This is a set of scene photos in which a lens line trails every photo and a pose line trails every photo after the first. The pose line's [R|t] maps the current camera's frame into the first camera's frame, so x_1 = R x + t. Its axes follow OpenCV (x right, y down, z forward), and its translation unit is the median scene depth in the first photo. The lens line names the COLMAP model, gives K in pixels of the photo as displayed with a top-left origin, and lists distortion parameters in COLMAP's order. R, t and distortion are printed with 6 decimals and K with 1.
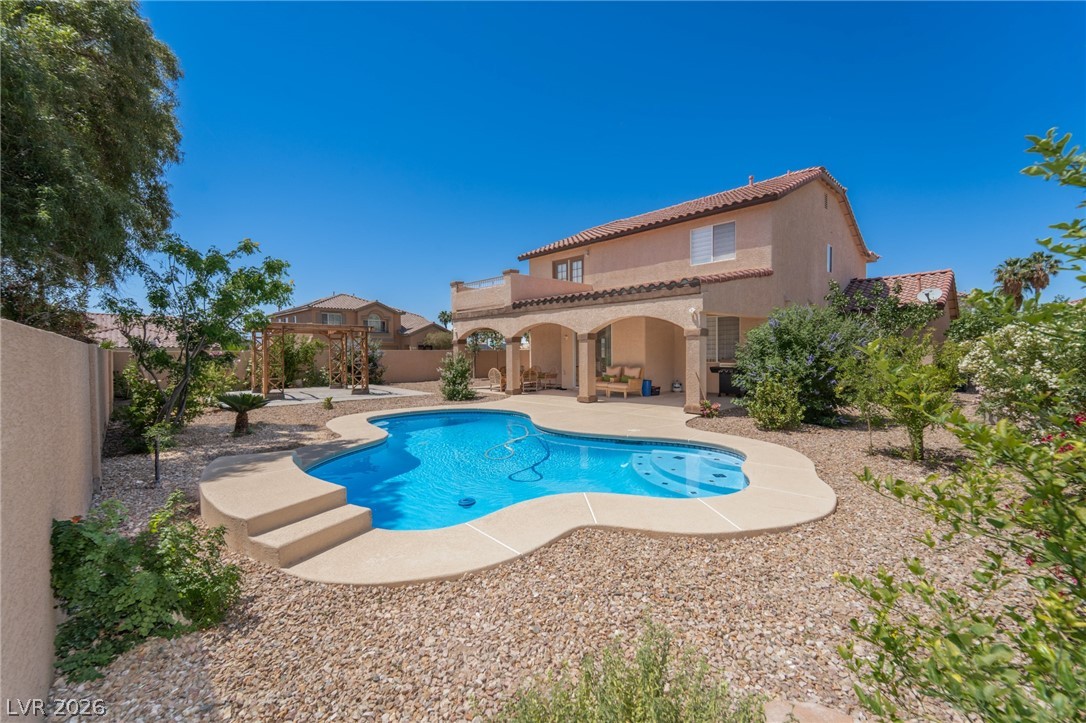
lens RADIAL K [[435.3, 0, 543.0], [0, 435.3, 361.5], [0, 0, 1]] dist [0.000364, 0.000030]
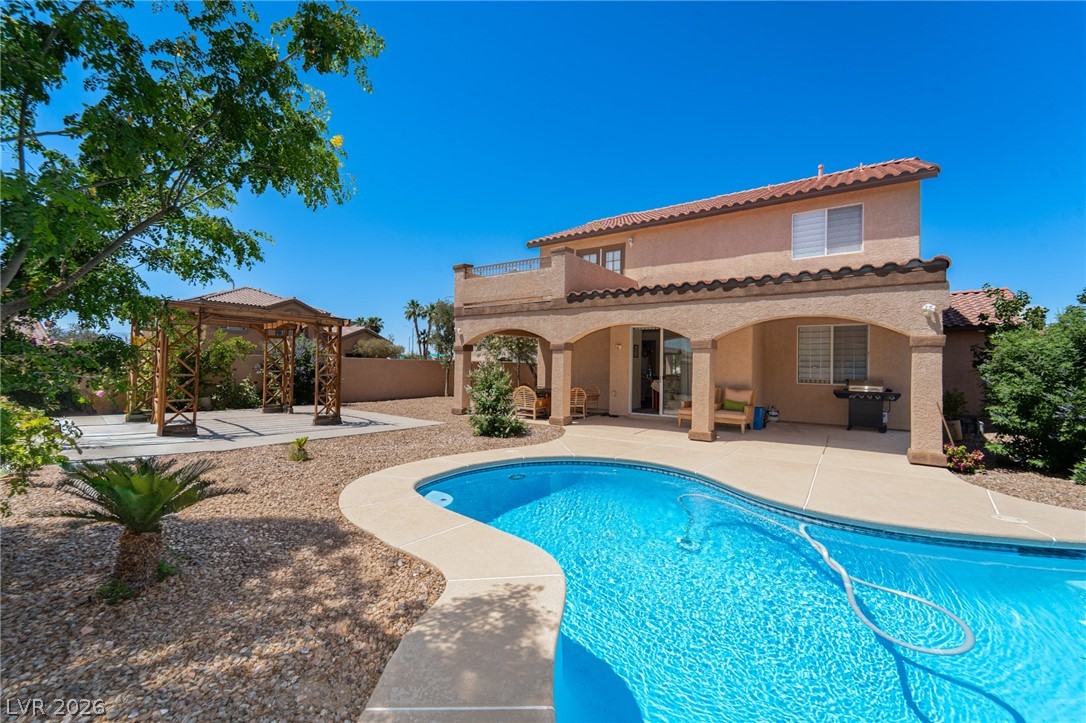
lens RADIAL K [[435.3, 0, 543.0], [0, 435.3, 361.5], [0, 0, 1]] dist [0.000364, 0.000030]
pose [[0.980605, 0.027360, 0.194075, -0.241540], [-0.021079, 0.999187, -0.034355, -0.001072], [-0.194857, 0.029598, 0.980385, 0.322755]]
